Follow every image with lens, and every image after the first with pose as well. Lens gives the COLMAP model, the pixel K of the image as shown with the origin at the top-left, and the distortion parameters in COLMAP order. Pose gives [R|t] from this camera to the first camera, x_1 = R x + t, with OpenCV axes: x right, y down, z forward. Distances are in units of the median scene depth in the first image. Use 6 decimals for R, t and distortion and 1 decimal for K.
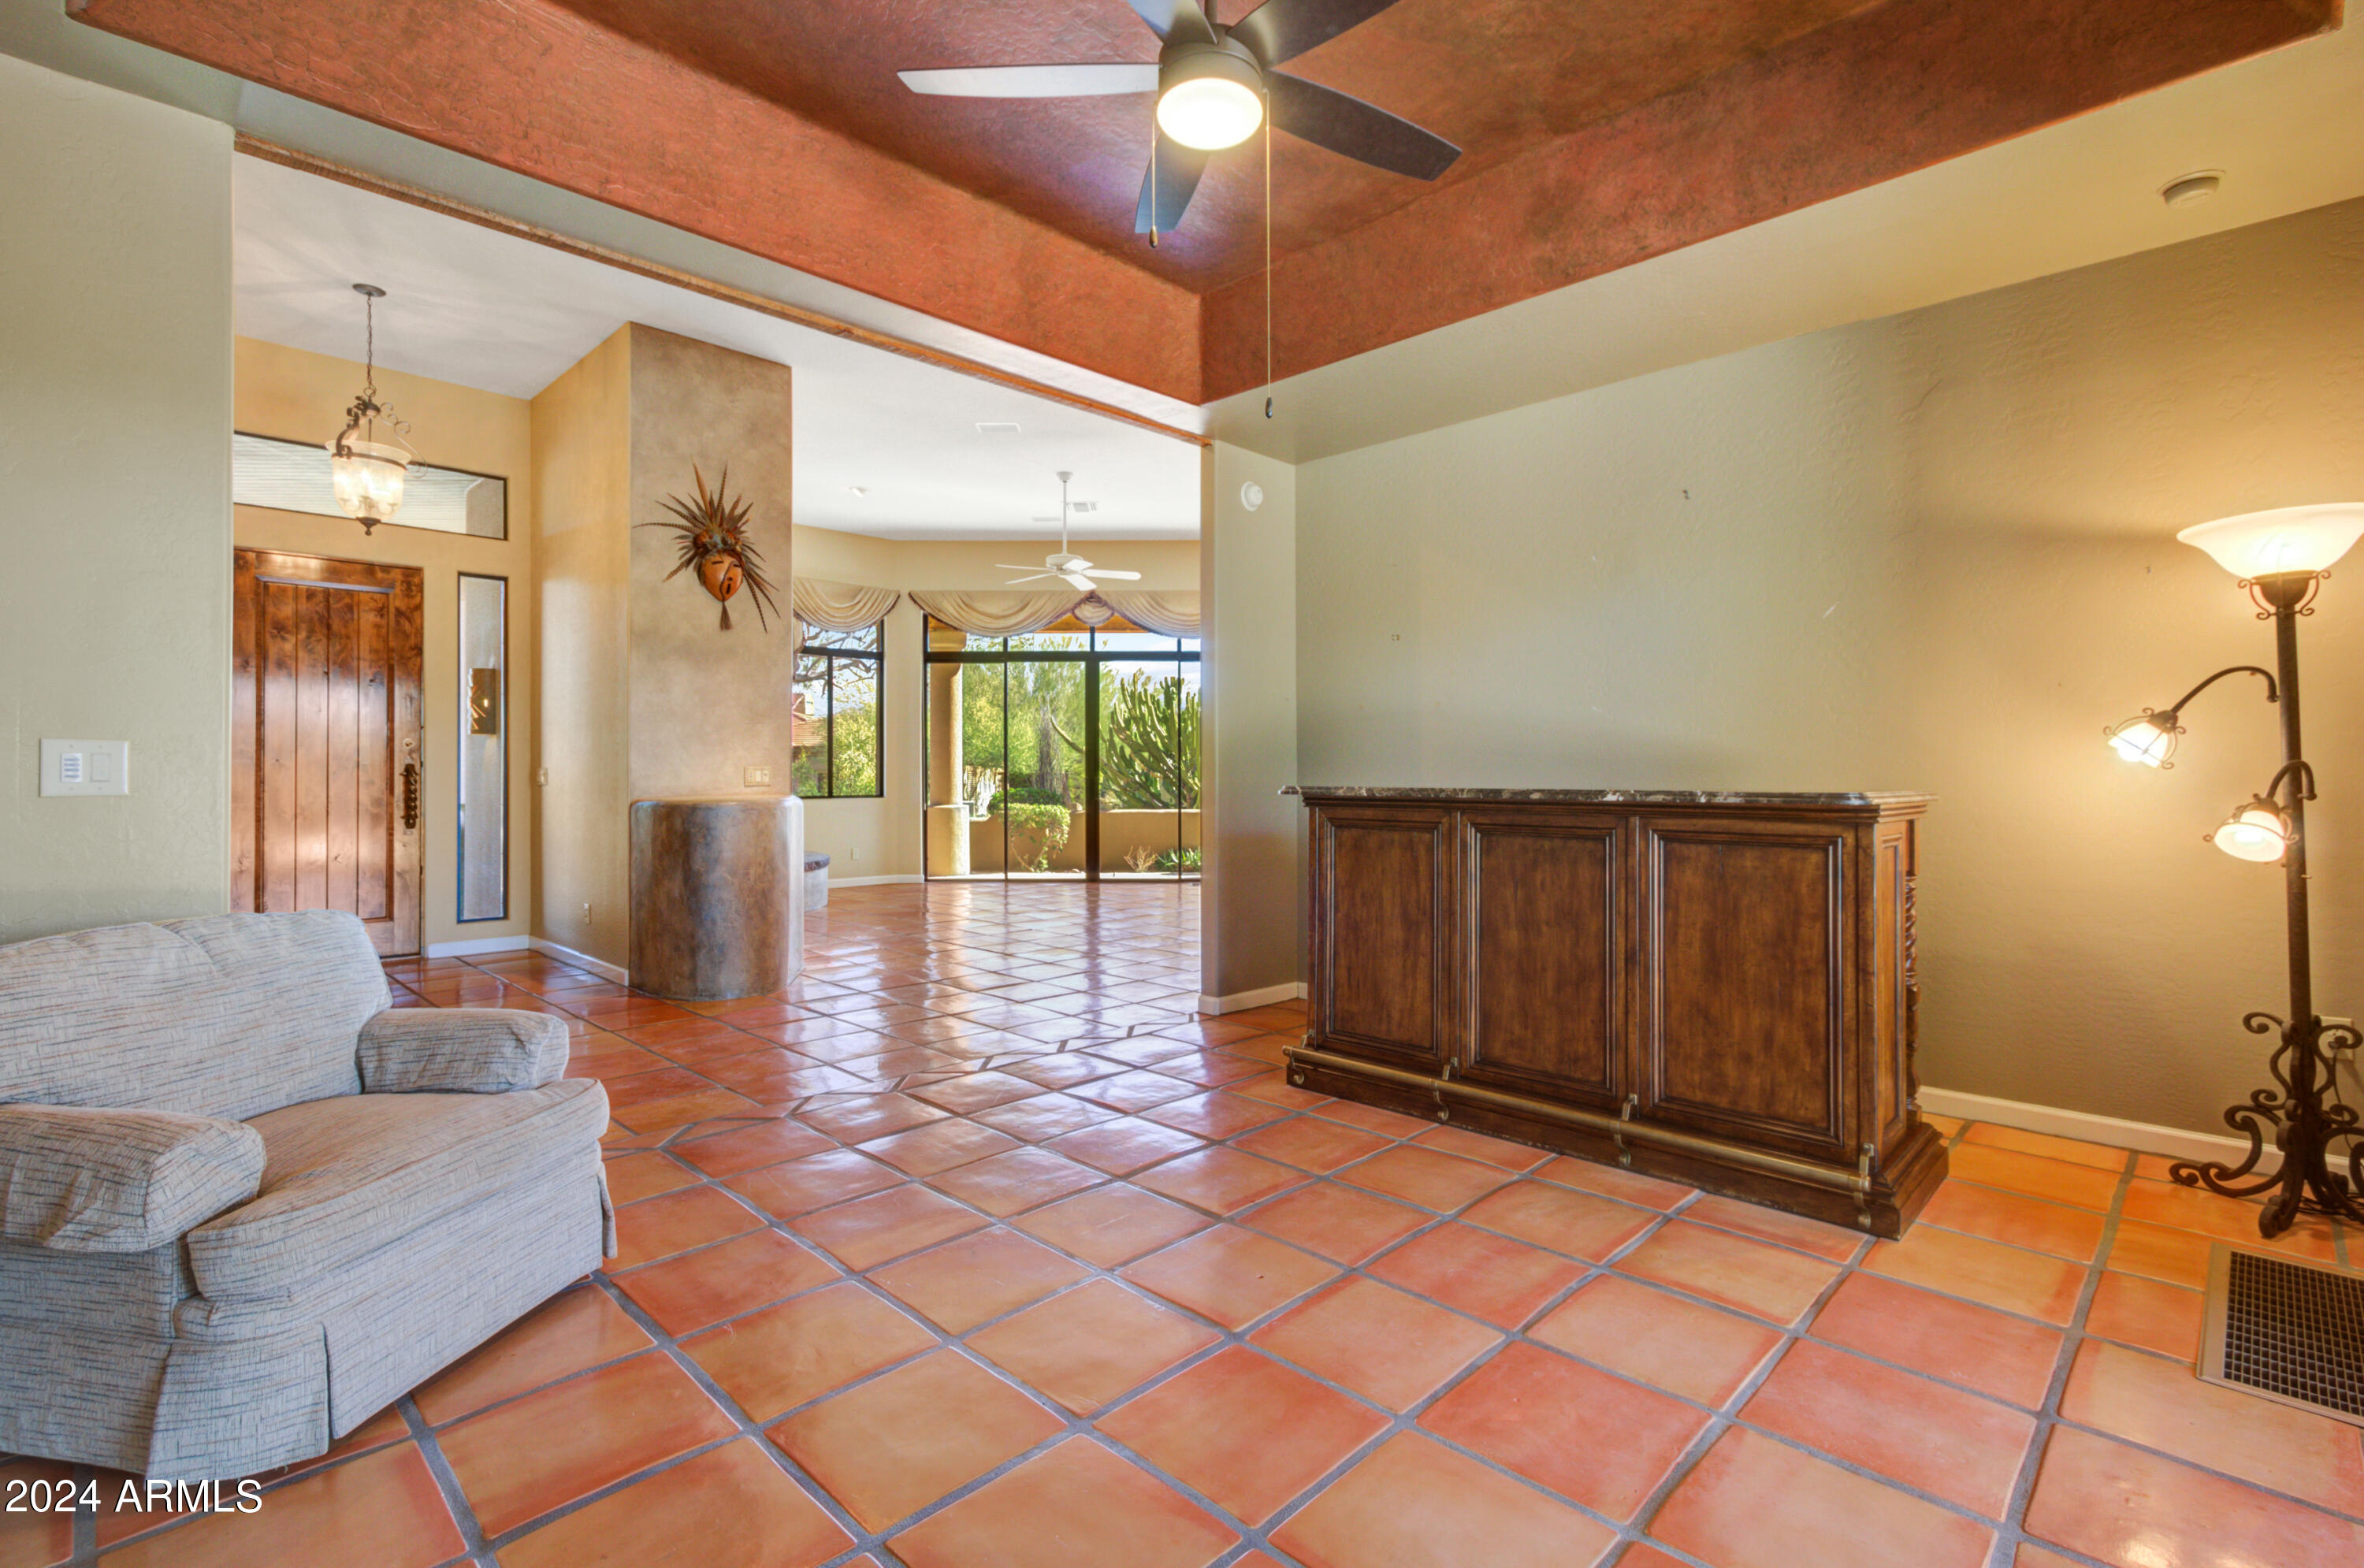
lens RADIAL K [[1081.1, 0, 1198.5], [0, 1081.1, 780.3], [0, 0, 1]] dist [-0.003550, 0.003002]
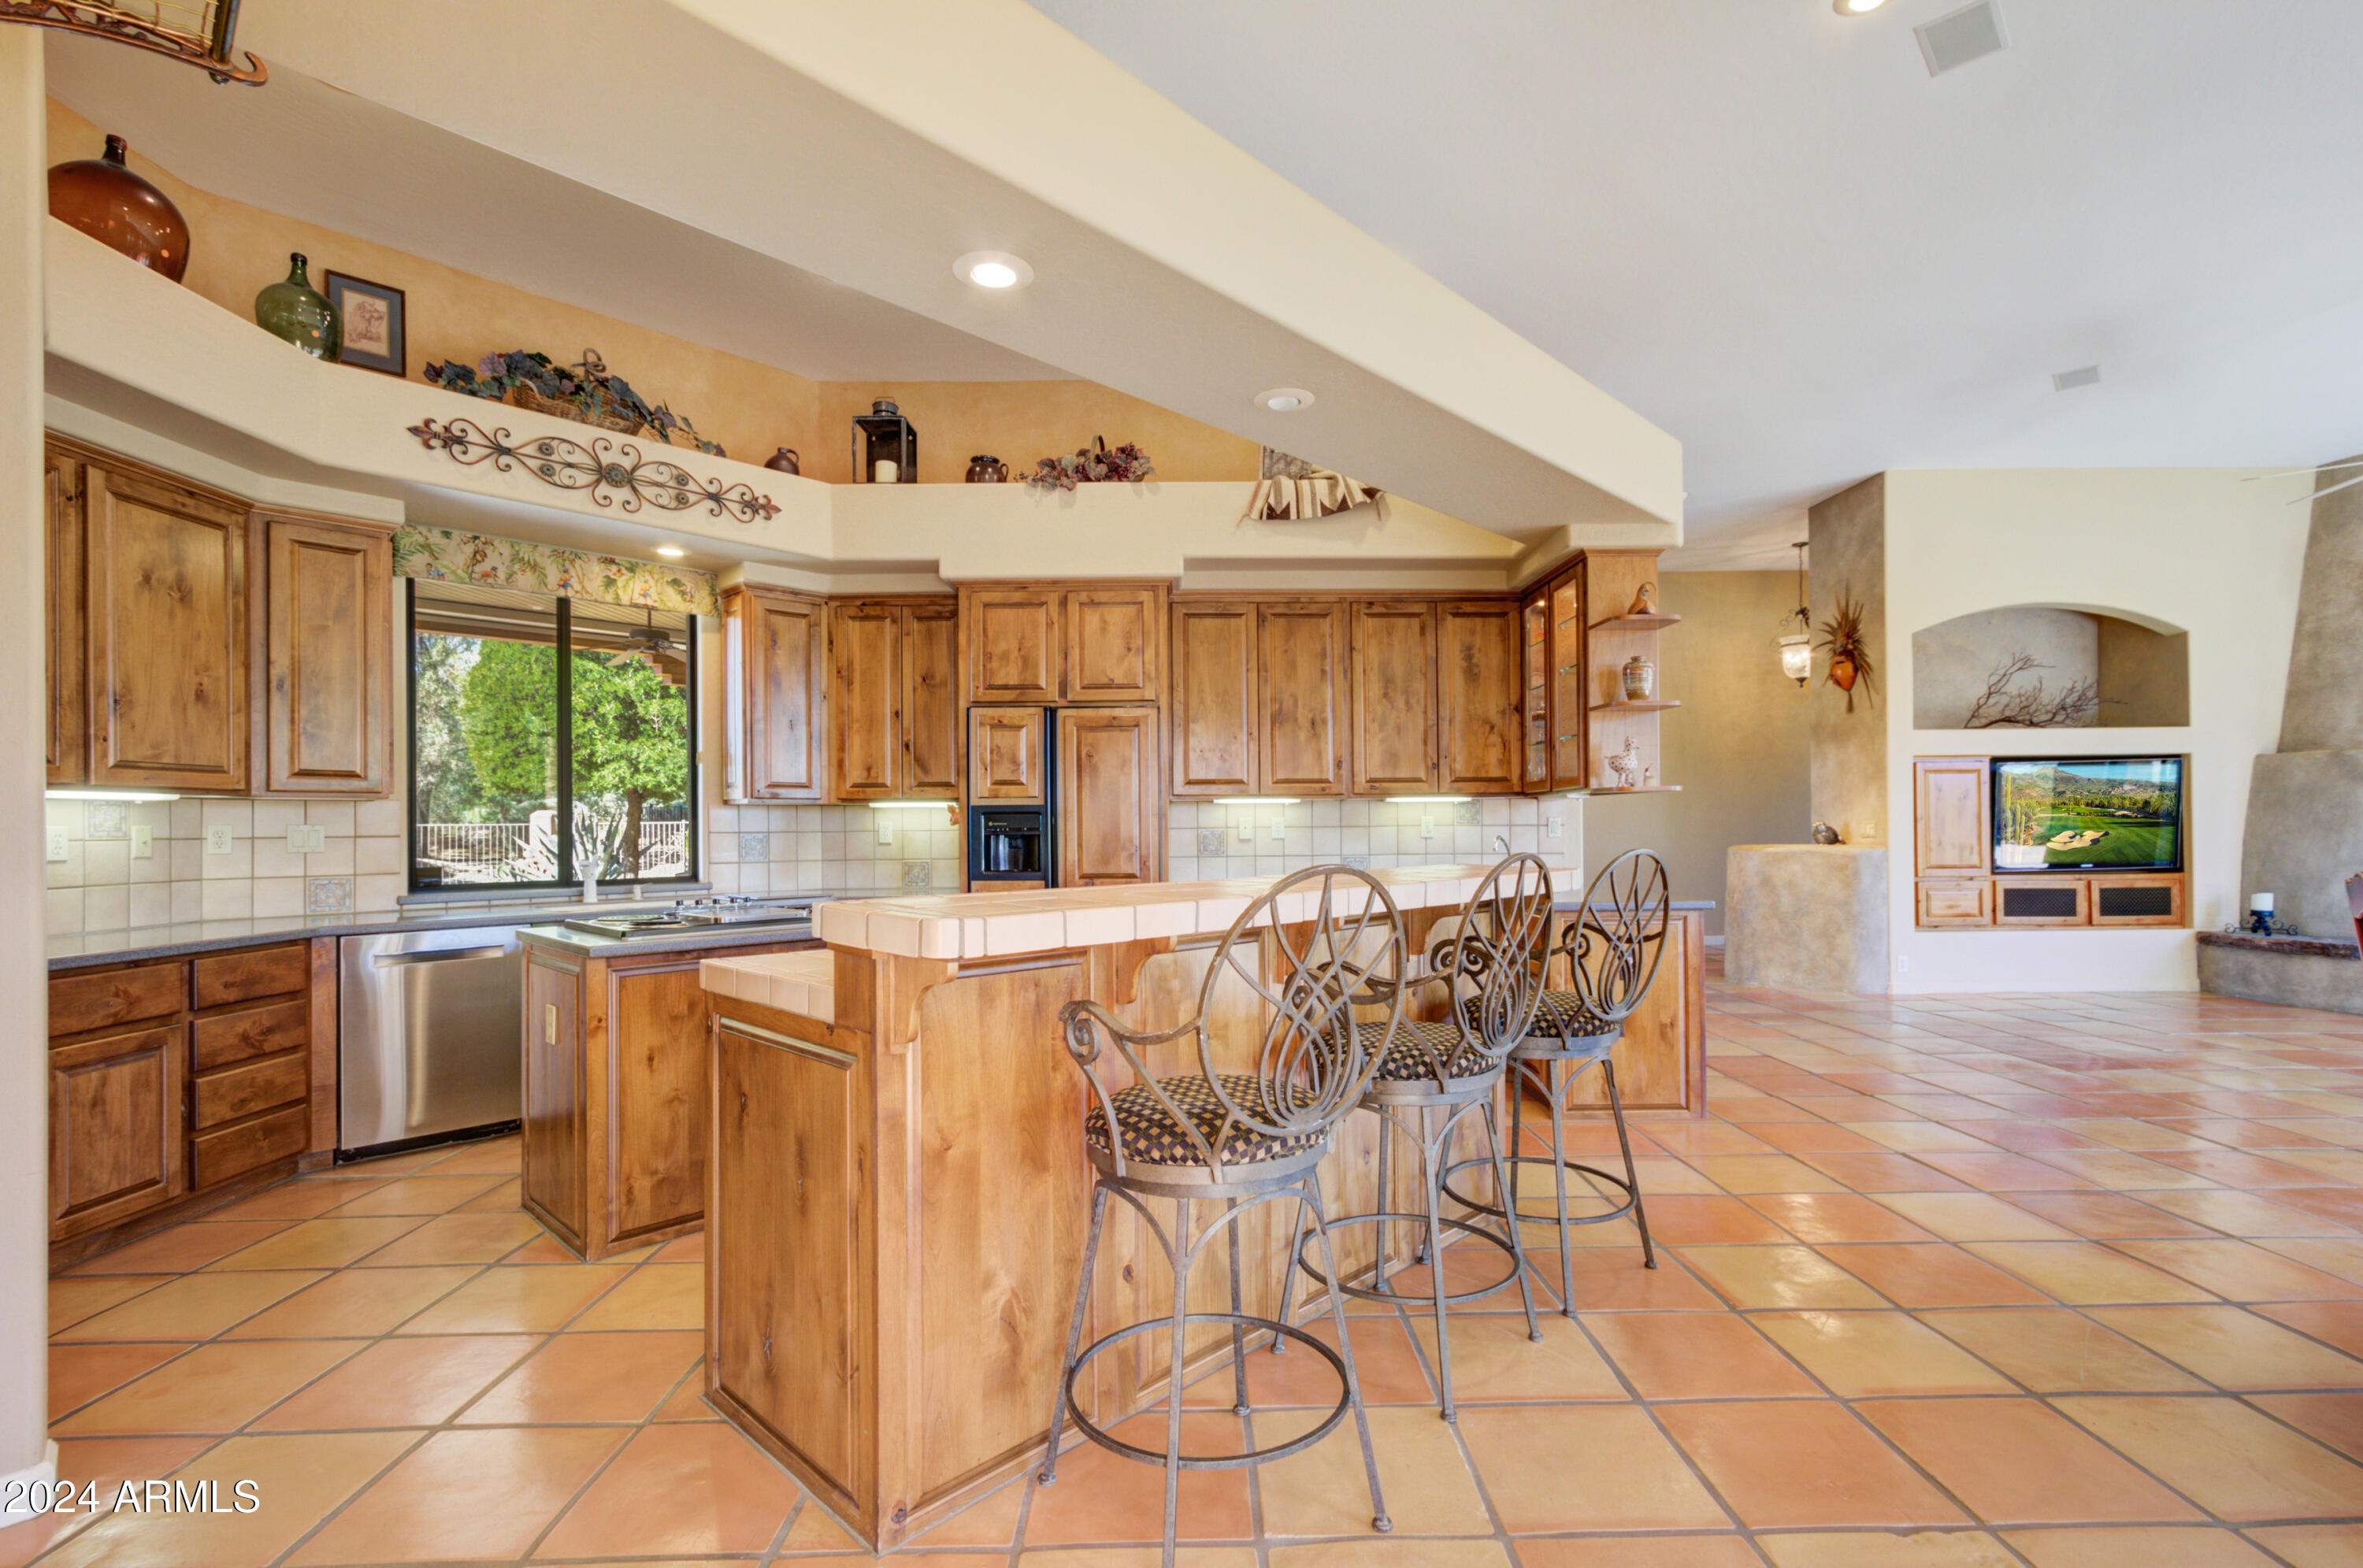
lens RADIAL K [[1080.6, 0, 1201.7], [0, 1080.6, 822.9], [0, 0, 1]] dist [-0.003550, 0.003002]
pose [[-0.702292, 0.004253, -0.711876, 0.404311], [0.003626, 0.999991, 0.002397, -0.006779], [0.711880, -0.000898, -0.702301, 0.551802]]
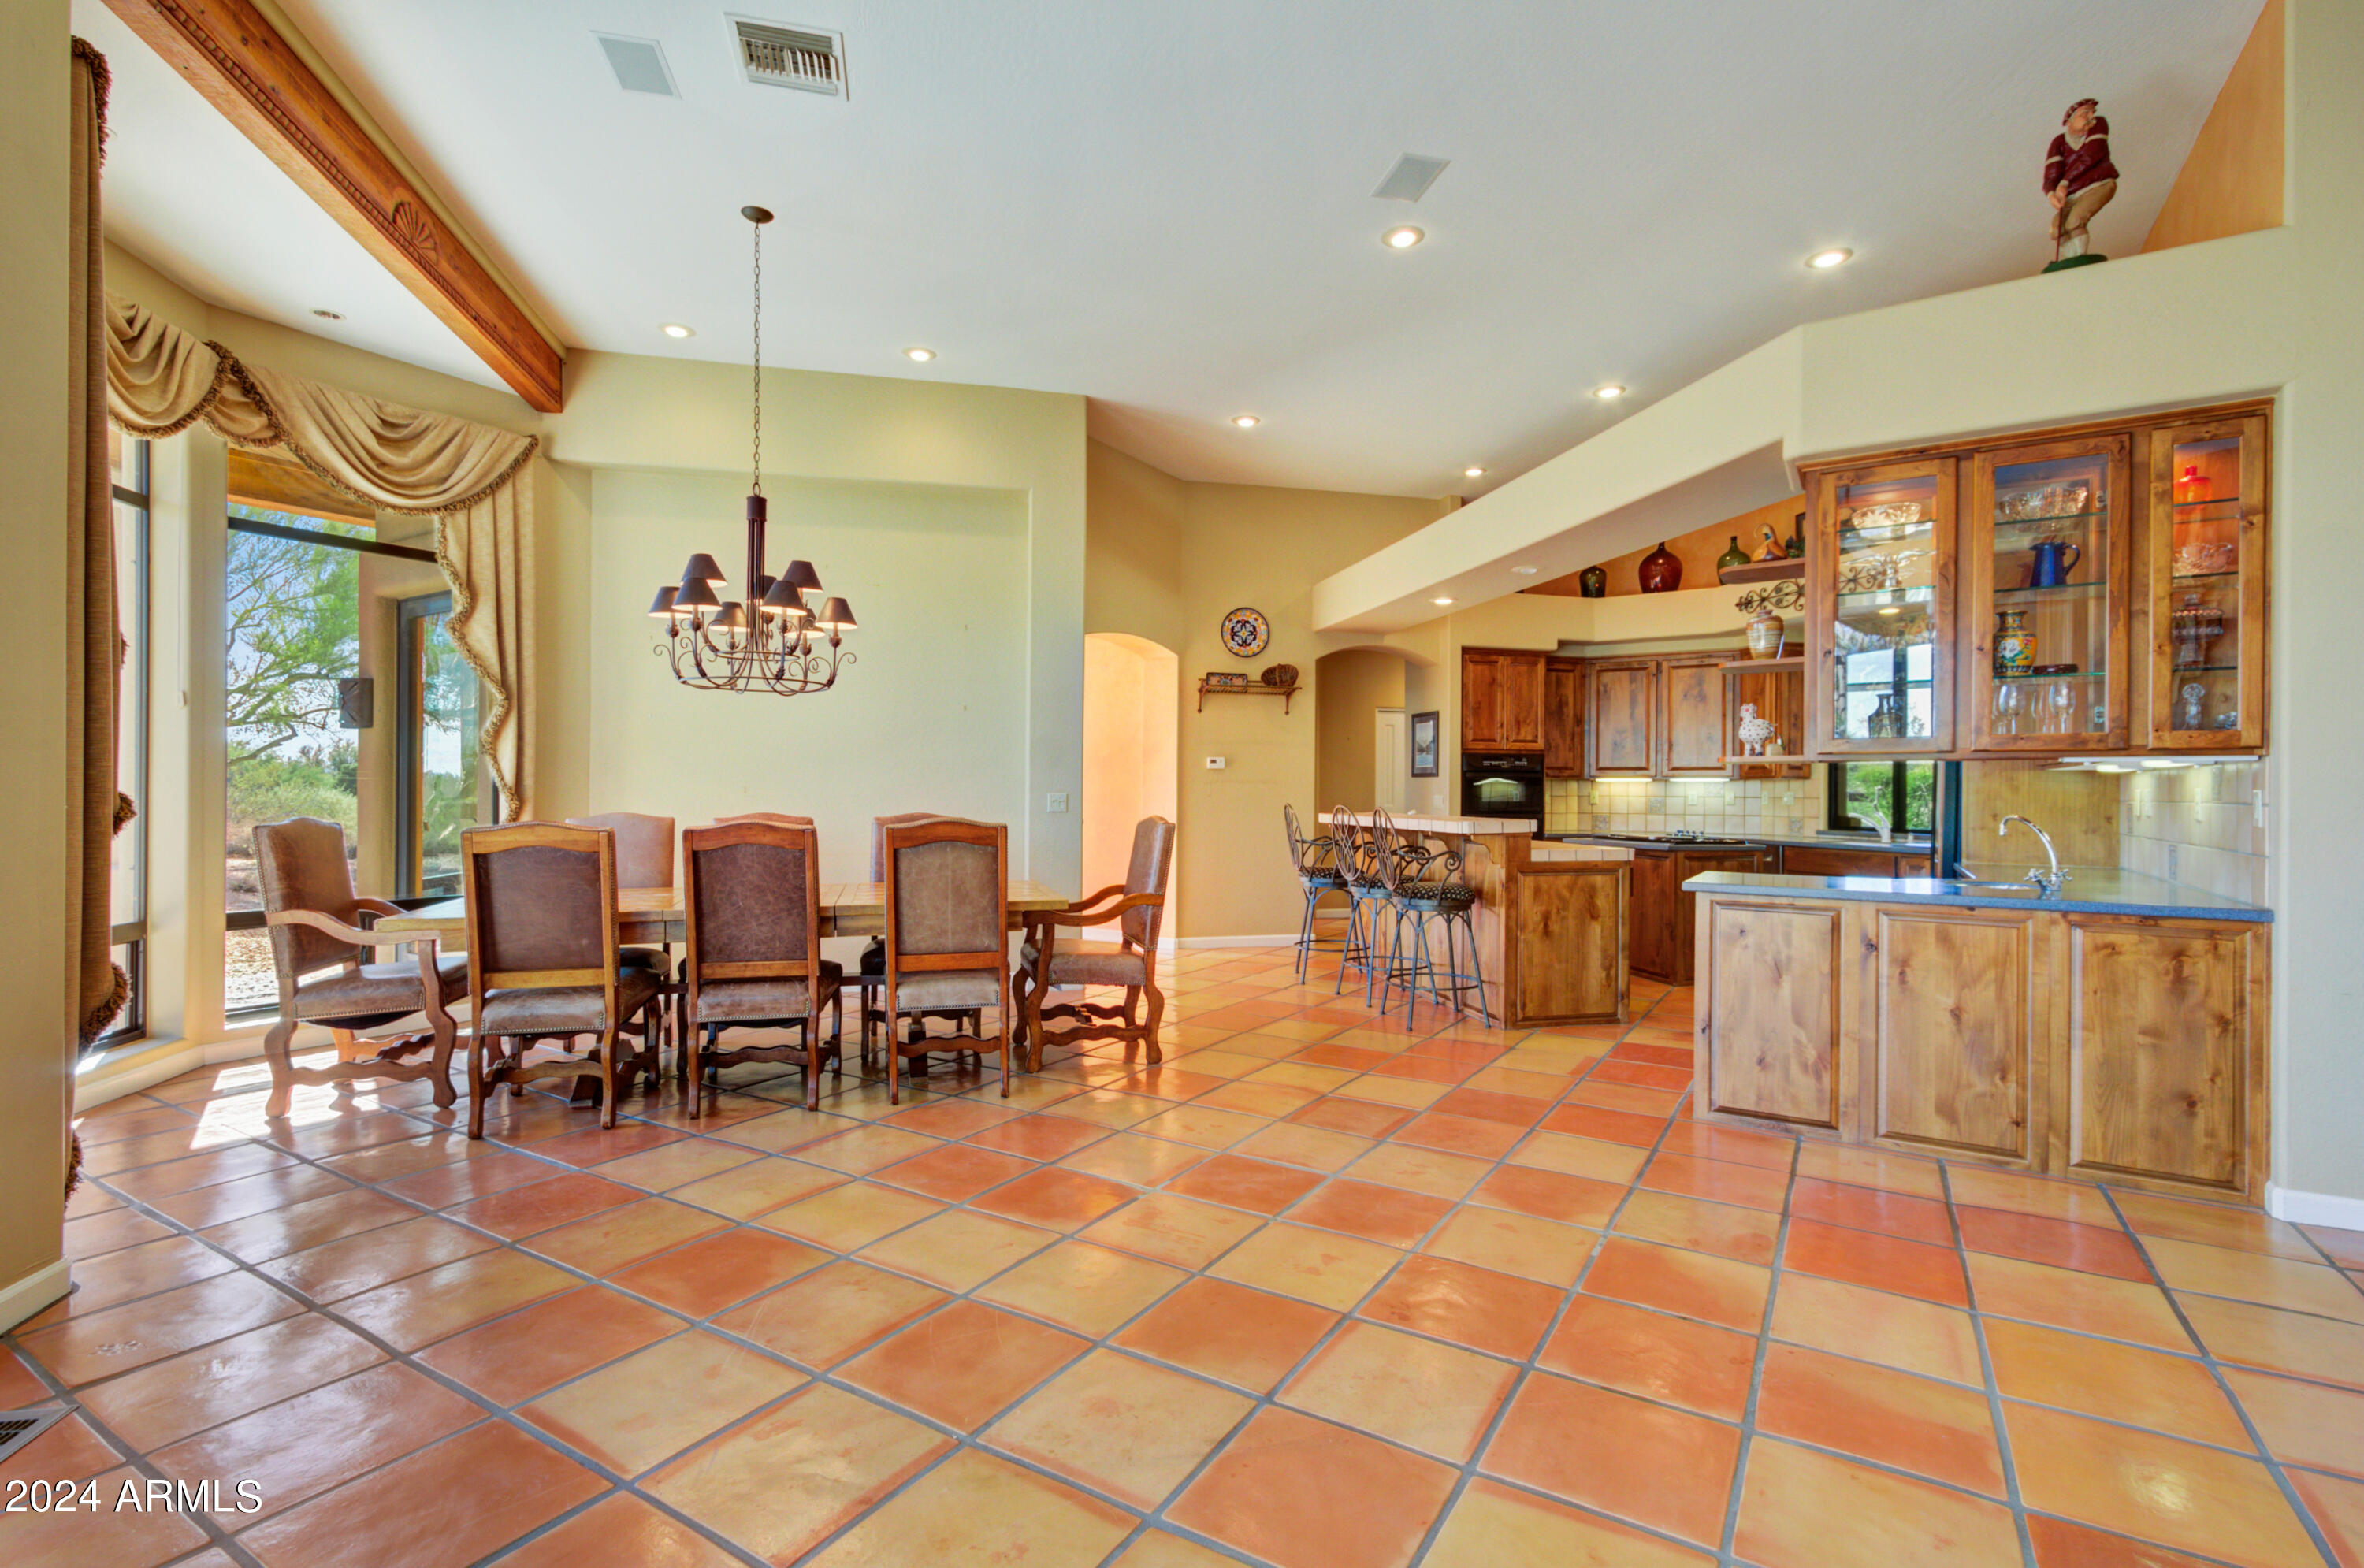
lens RADIAL K [[1081.1, 0, 1189.4], [0, 1081.1, 793.5], [0, 0, 1]] dist [-0.003550, 0.003002]
pose [[-0.214335, -0.001980, 0.976758, -0.116616], [0.000495, 0.999998, 0.002135, -0.006912], [-0.976760, 0.000941, -0.214333, 0.623134]]
